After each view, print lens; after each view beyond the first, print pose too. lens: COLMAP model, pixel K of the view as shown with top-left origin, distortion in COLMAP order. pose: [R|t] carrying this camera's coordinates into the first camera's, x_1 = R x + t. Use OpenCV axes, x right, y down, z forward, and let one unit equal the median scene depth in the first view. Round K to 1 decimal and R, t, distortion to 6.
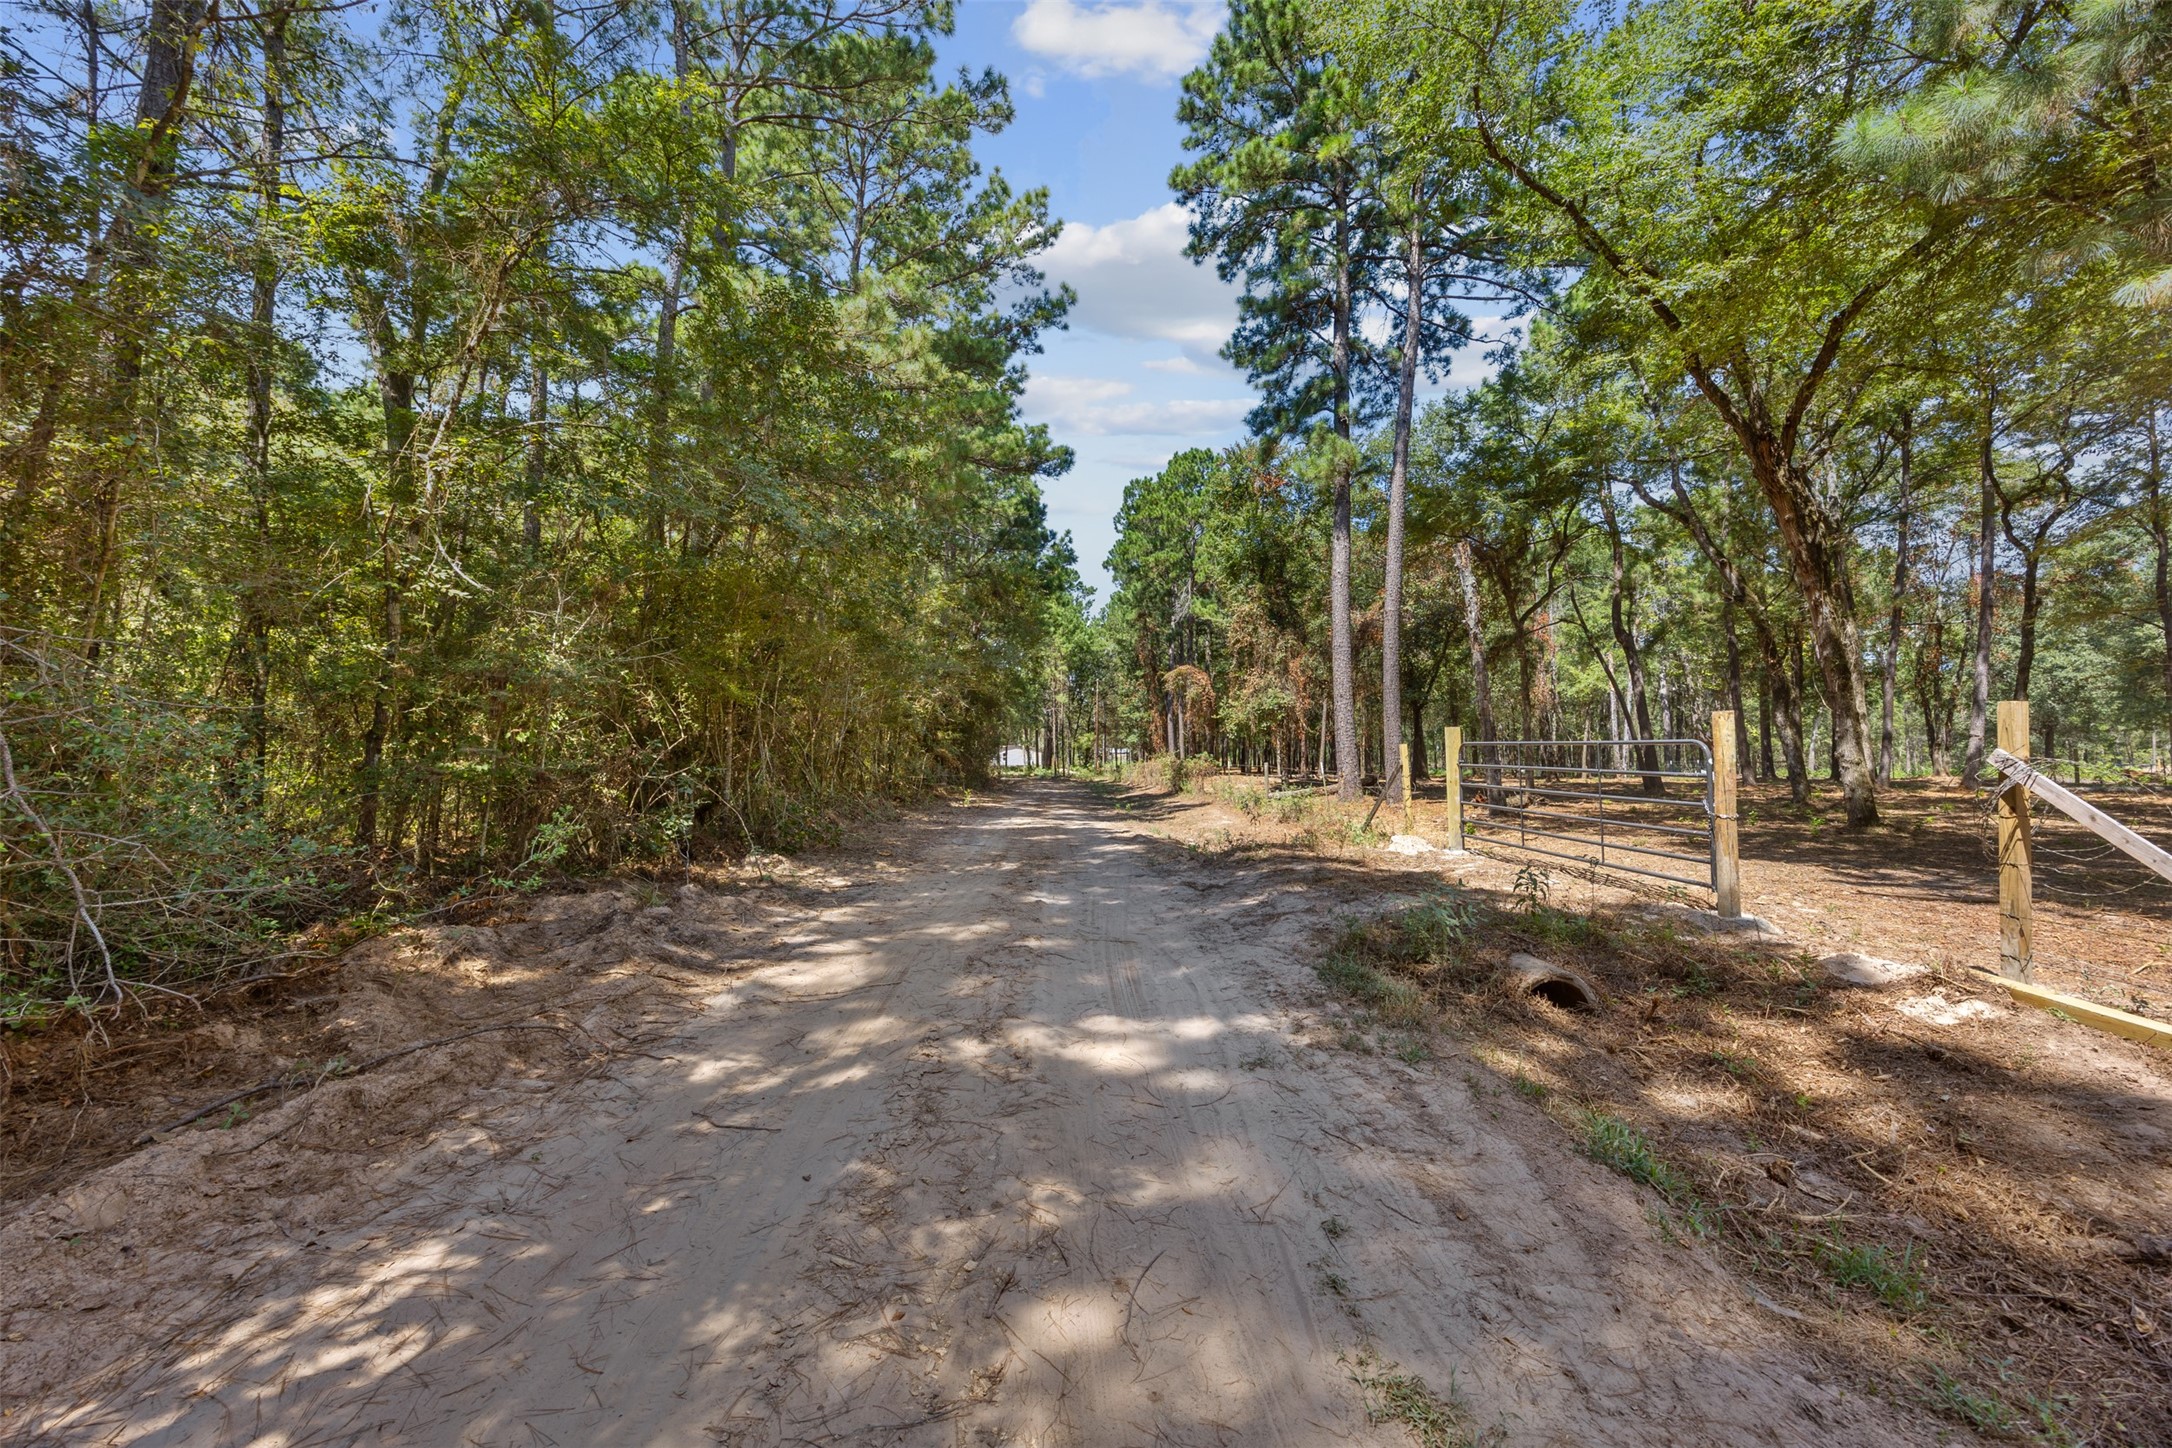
lens RADIAL K [[832.9, 0, 1076.2], [0, 832.9, 717.2], [0, 0, 1]] dist [-0.005883, 0.001730]
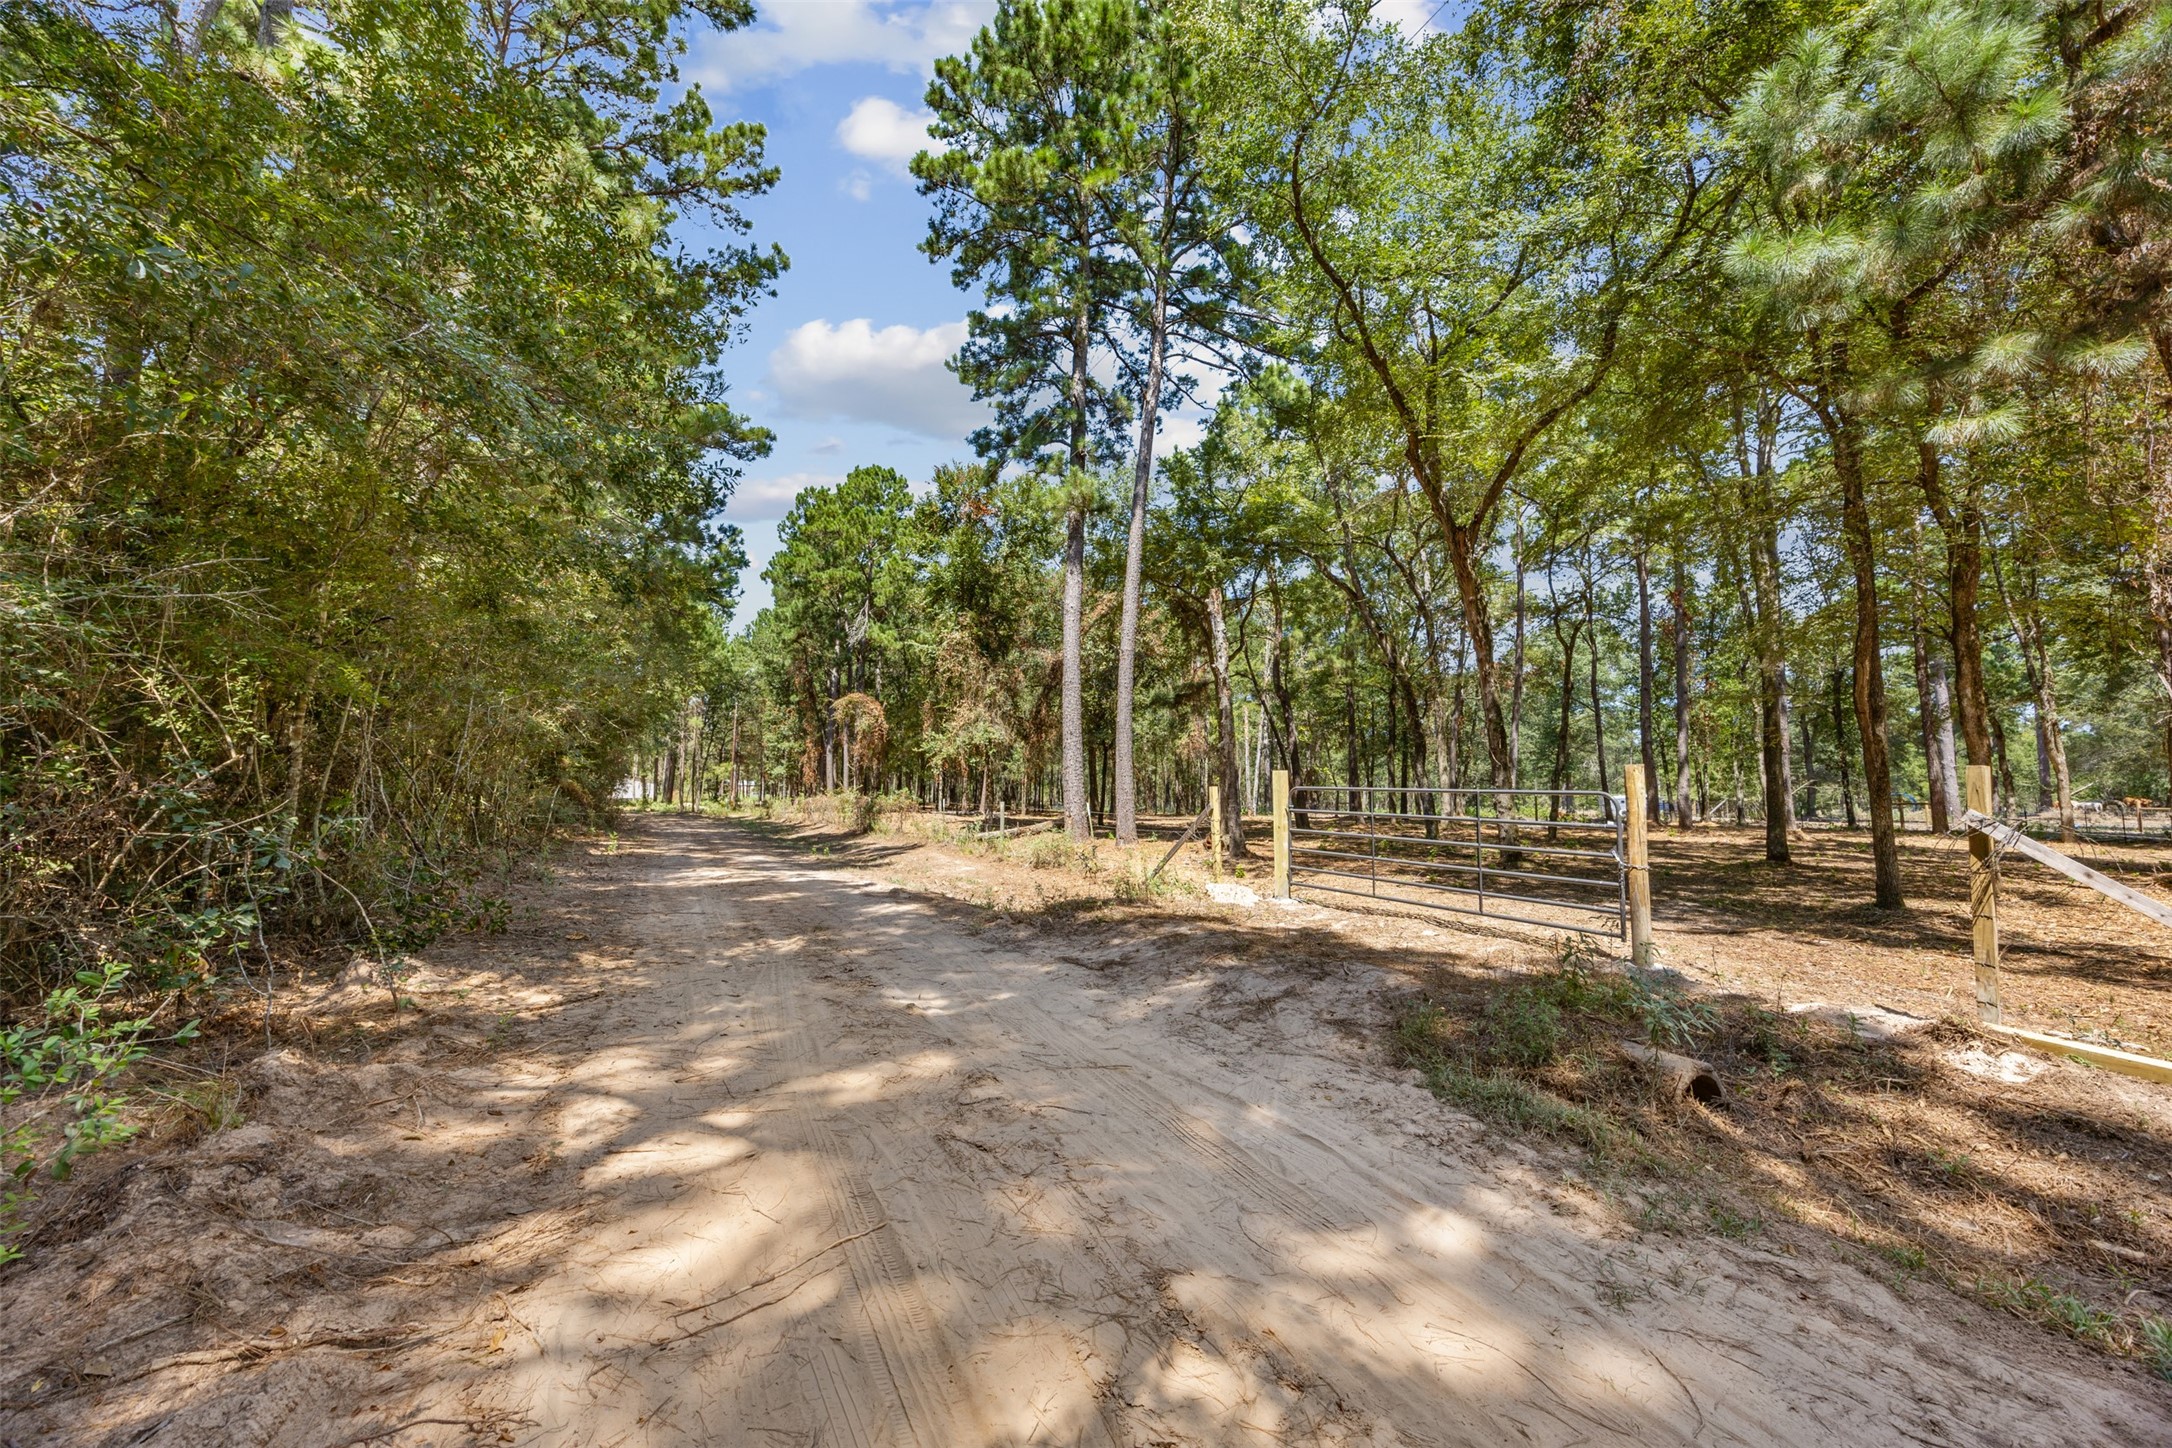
lens RADIAL K [[832.9, 0, 1083.4], [0, 832.9, 718.4], [0, 0, 1]] dist [-0.005883, 0.001730]
pose [[0.899550, 0.050572, 0.433881, -0.076658], [-0.033251, 0.998321, -0.047423, 0.002276], [-0.435551, 0.028232, 0.899721, 0.099462]]
